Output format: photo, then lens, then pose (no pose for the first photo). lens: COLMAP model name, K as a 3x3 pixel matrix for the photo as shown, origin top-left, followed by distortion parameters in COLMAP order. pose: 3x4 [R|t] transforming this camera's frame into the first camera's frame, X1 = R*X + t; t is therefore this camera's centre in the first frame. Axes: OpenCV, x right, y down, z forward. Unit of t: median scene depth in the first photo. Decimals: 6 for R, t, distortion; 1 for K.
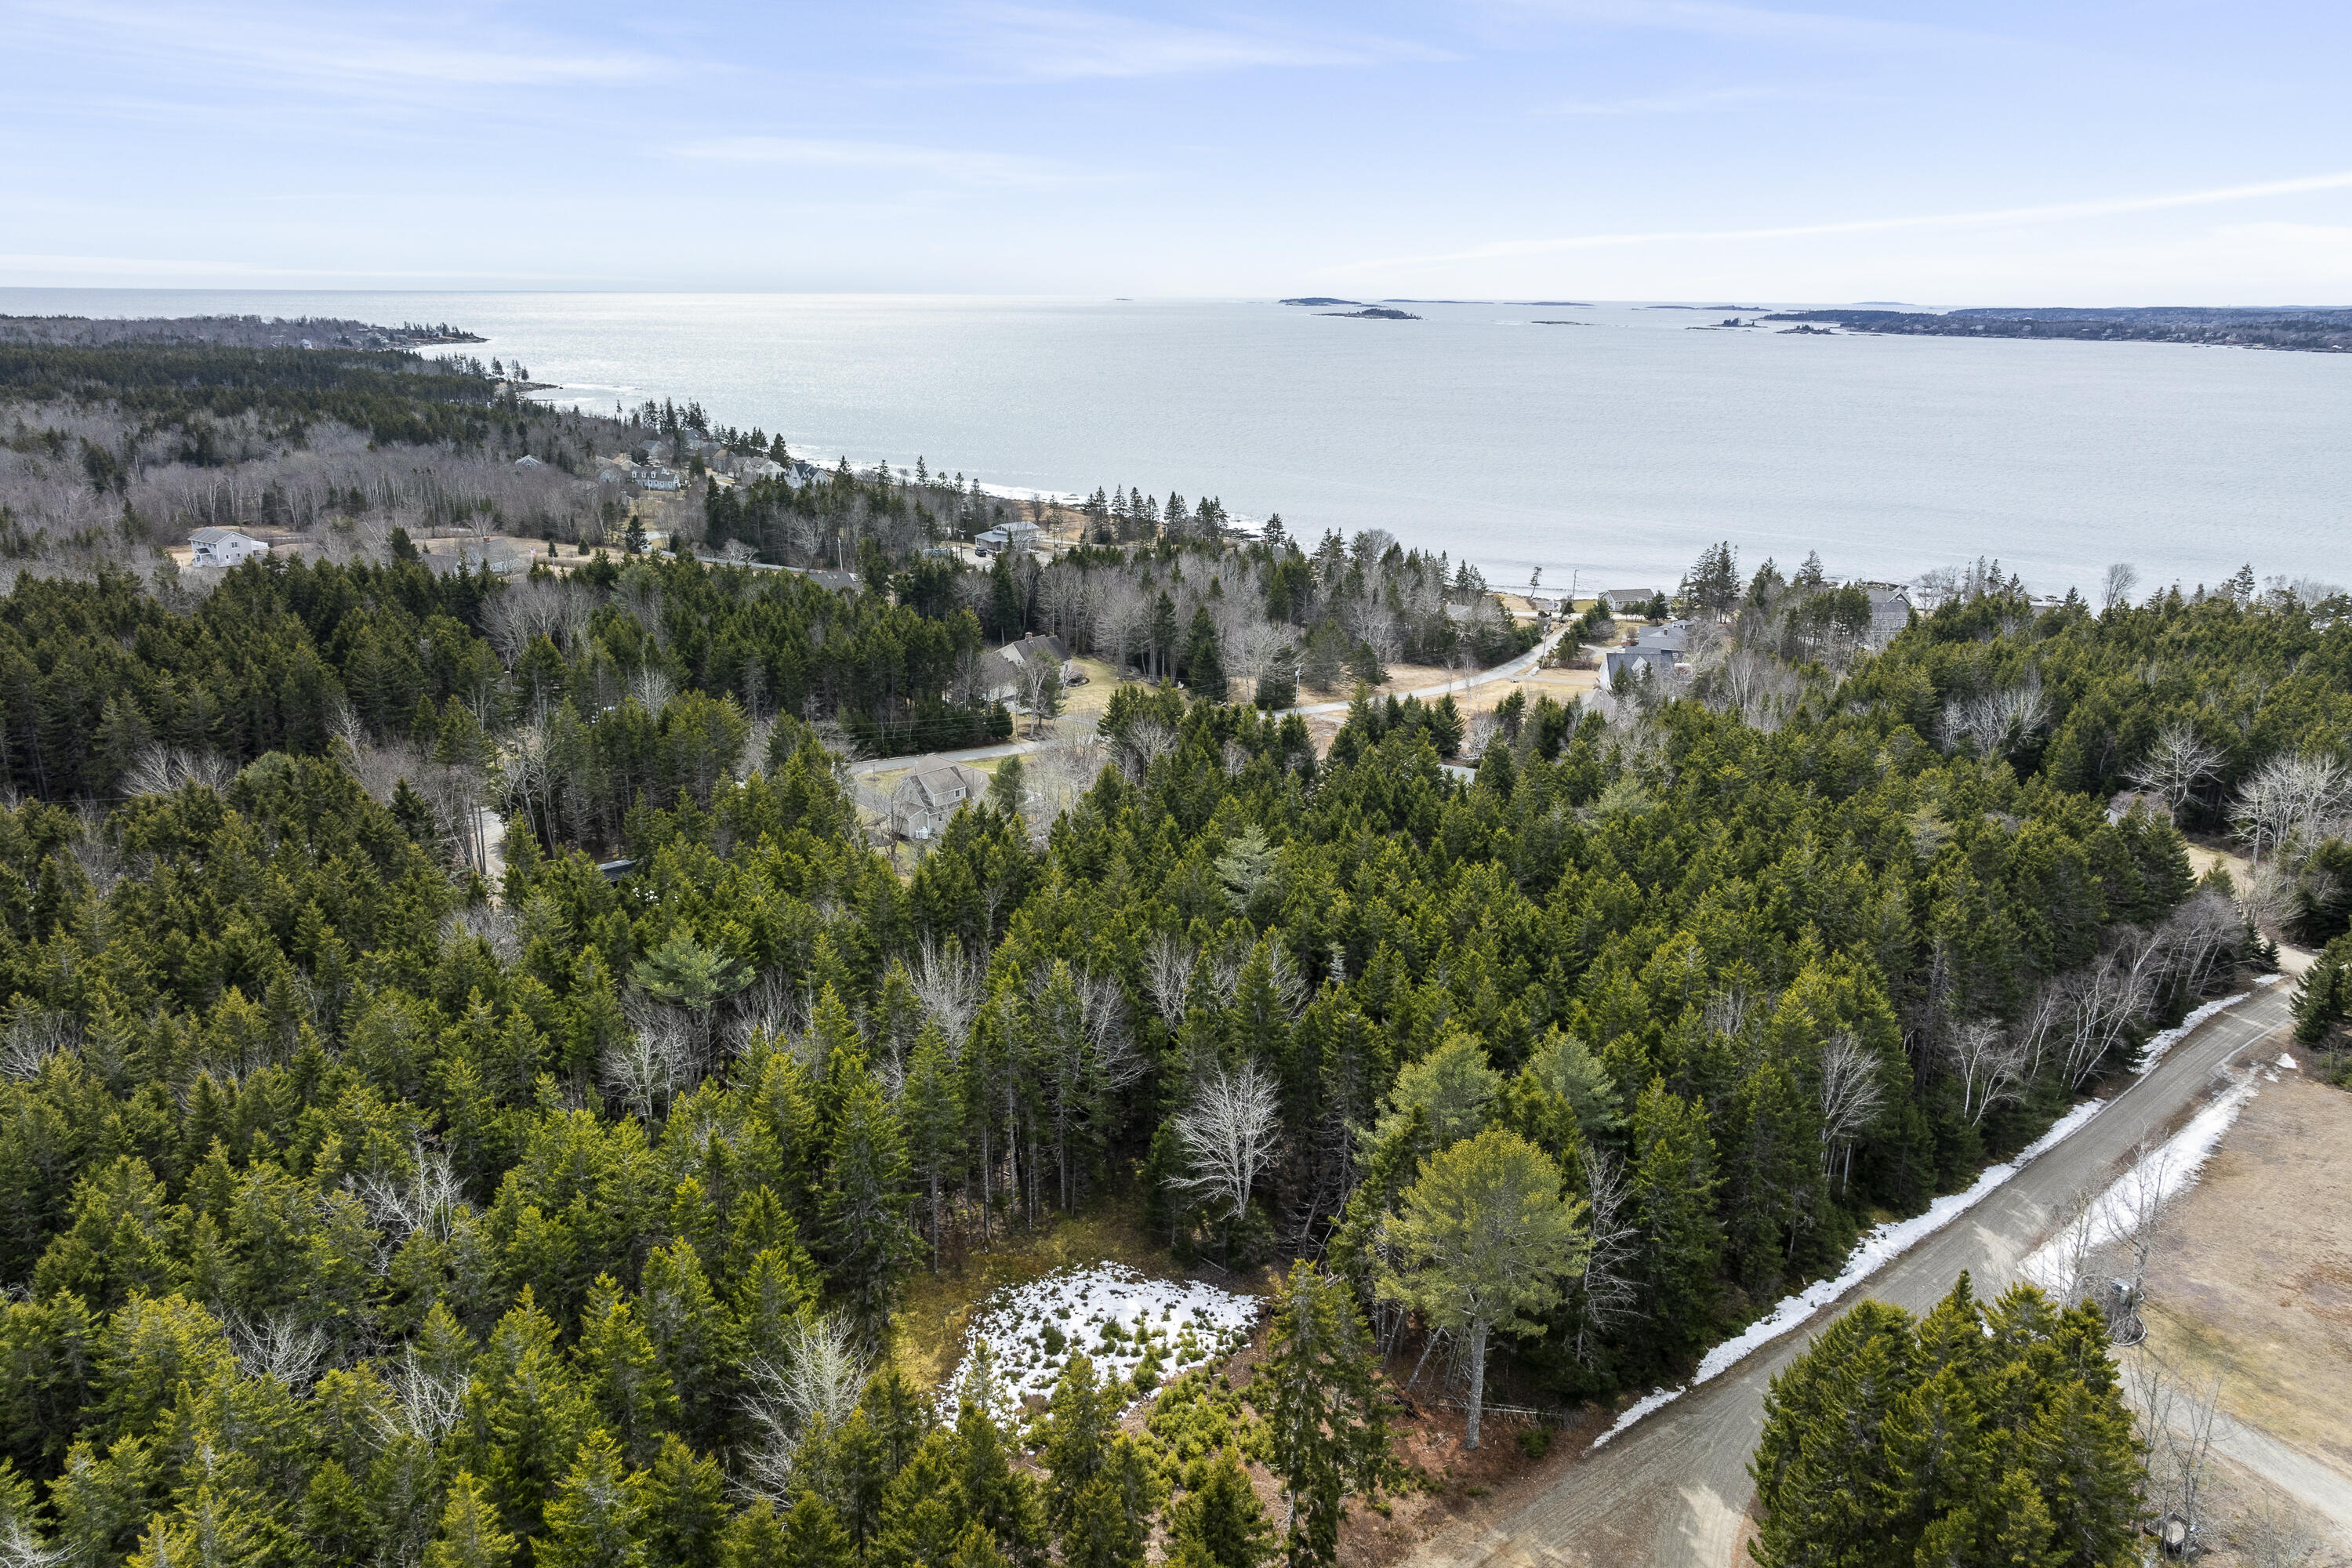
lens RADIAL K [[1661.1, 0, 1319.0], [0, 1661.1, 781.4], [0, 0, 1]] dist [-0.009128, 0.004433]
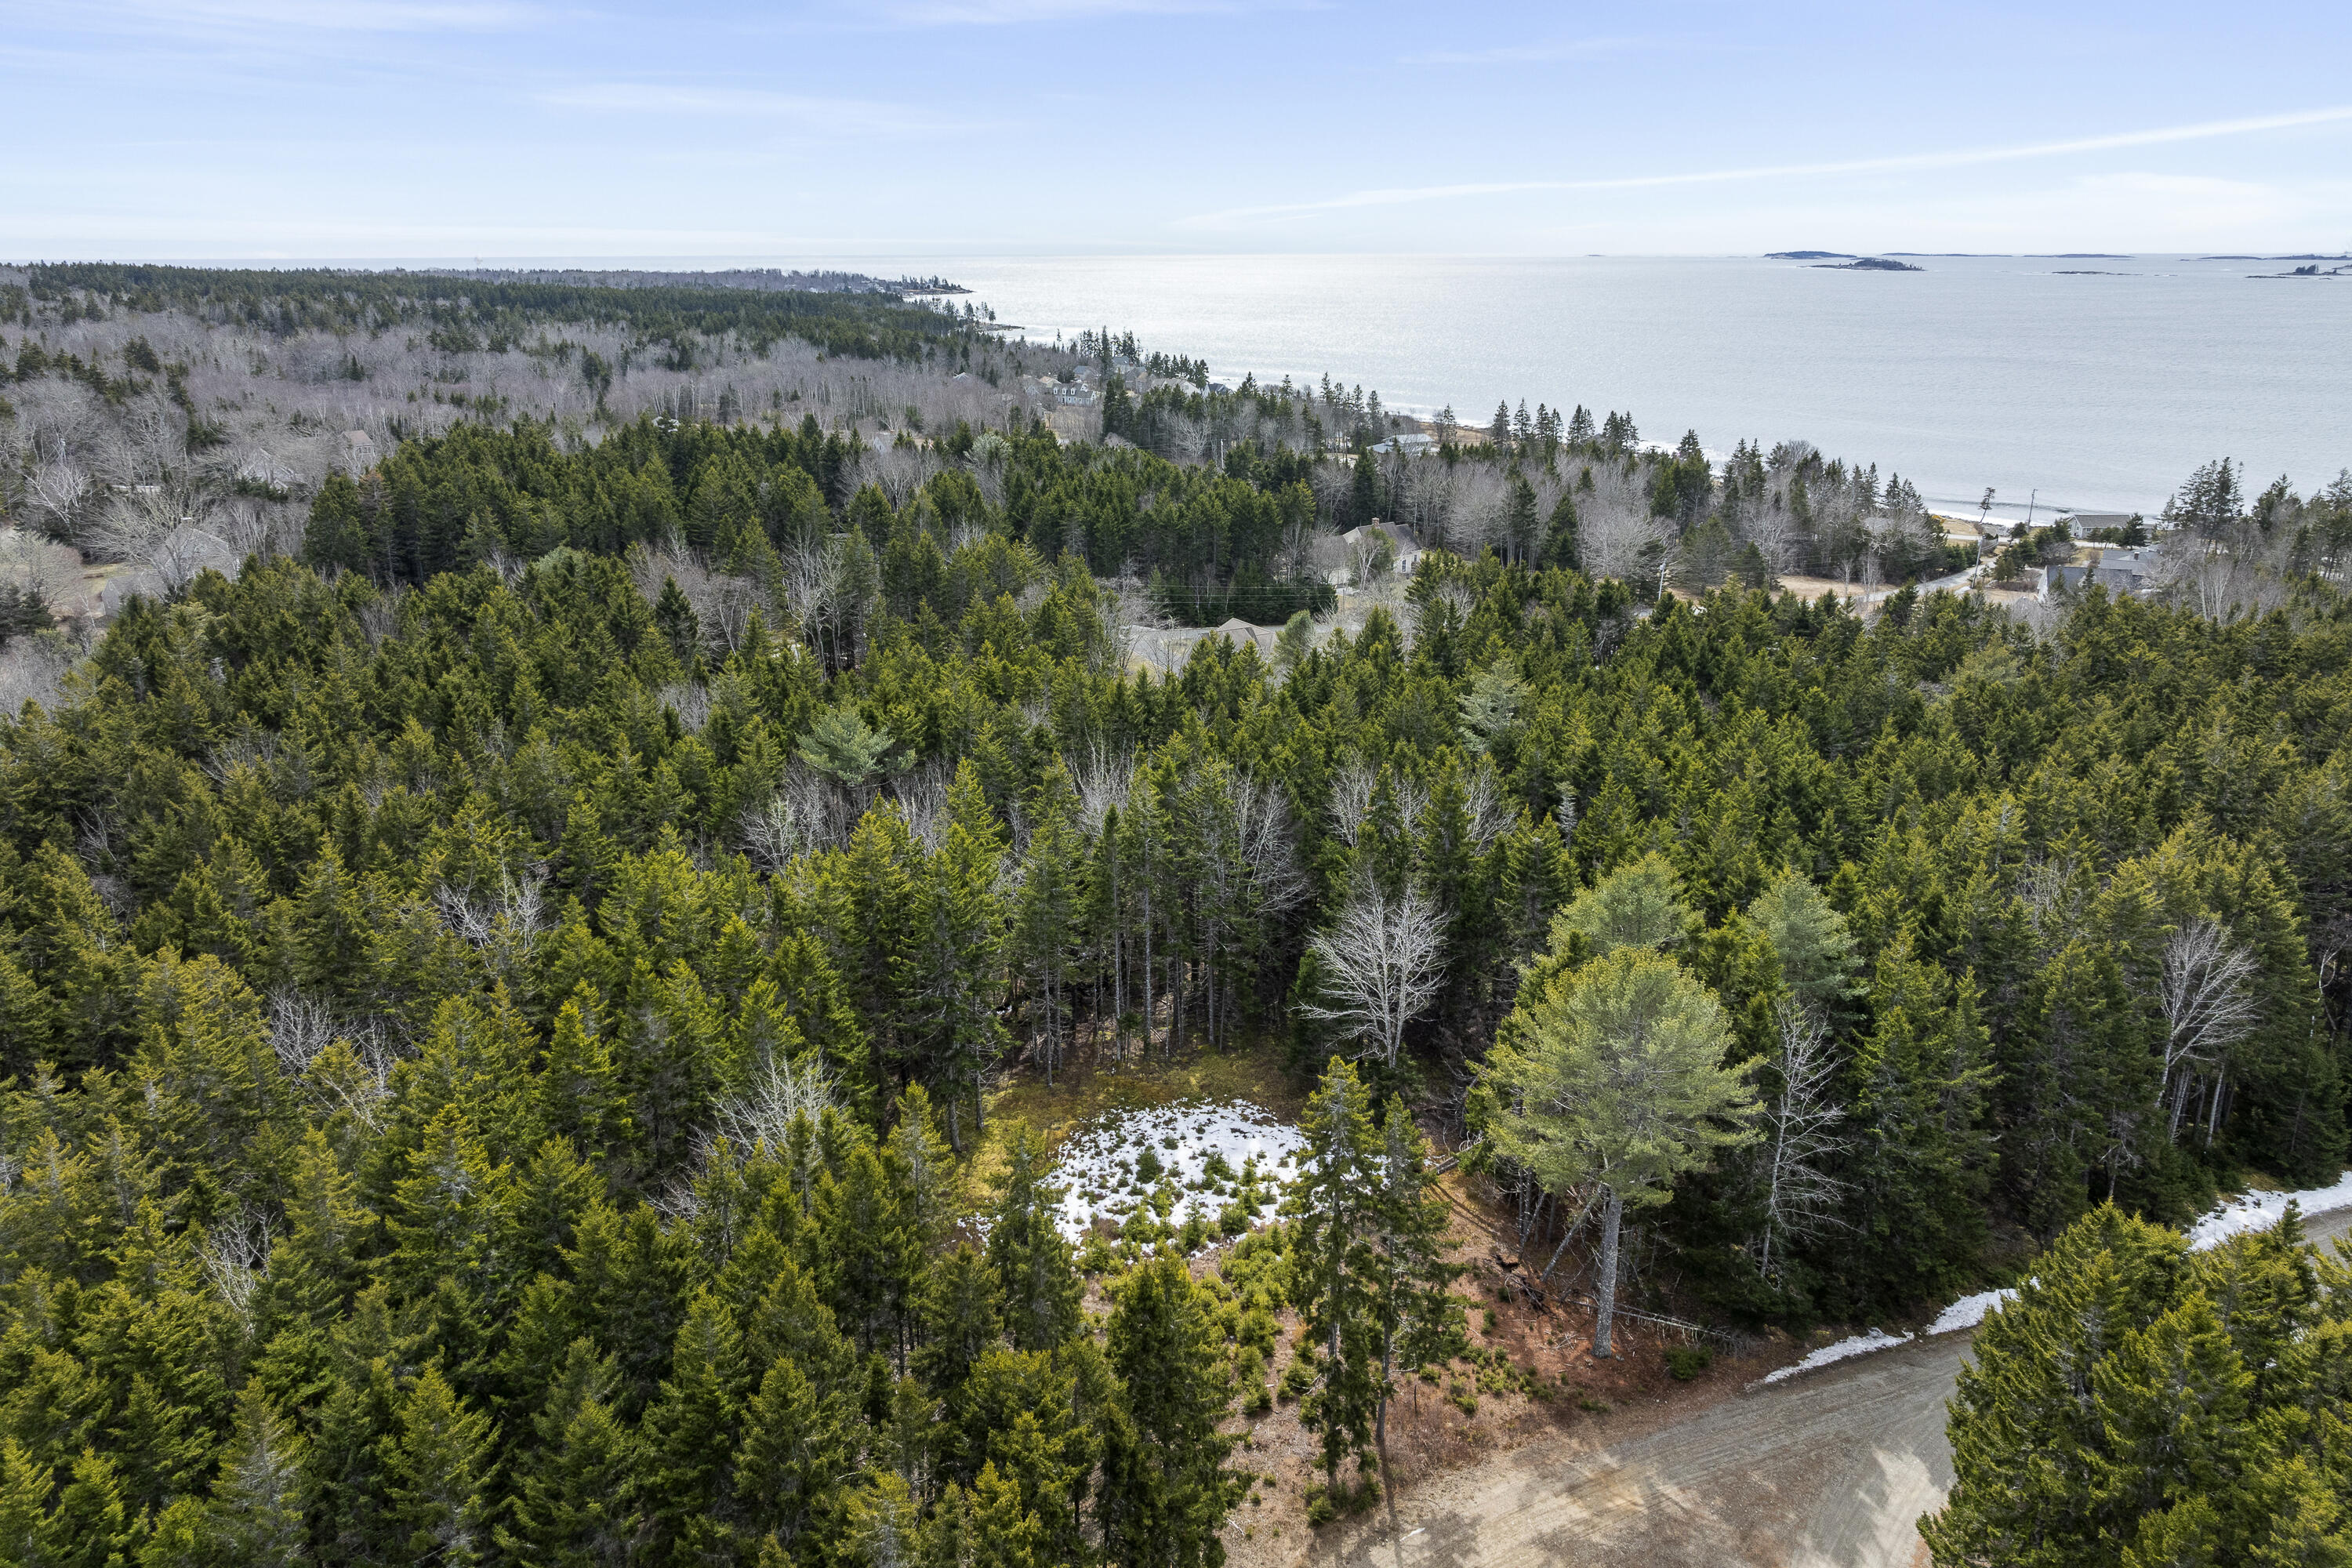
lens RADIAL K [[1661.1, 0, 1319.0], [0, 1661.1, 781.4], [0, 0, 1]] dist [-0.009128, 0.004433]
pose [[0.955989, 0.057503, -0.287713, 0.135447], [-0.057681, 0.998304, 0.007866, 0.098668], [0.287678, 0.009076, 0.957684, 0.150543]]
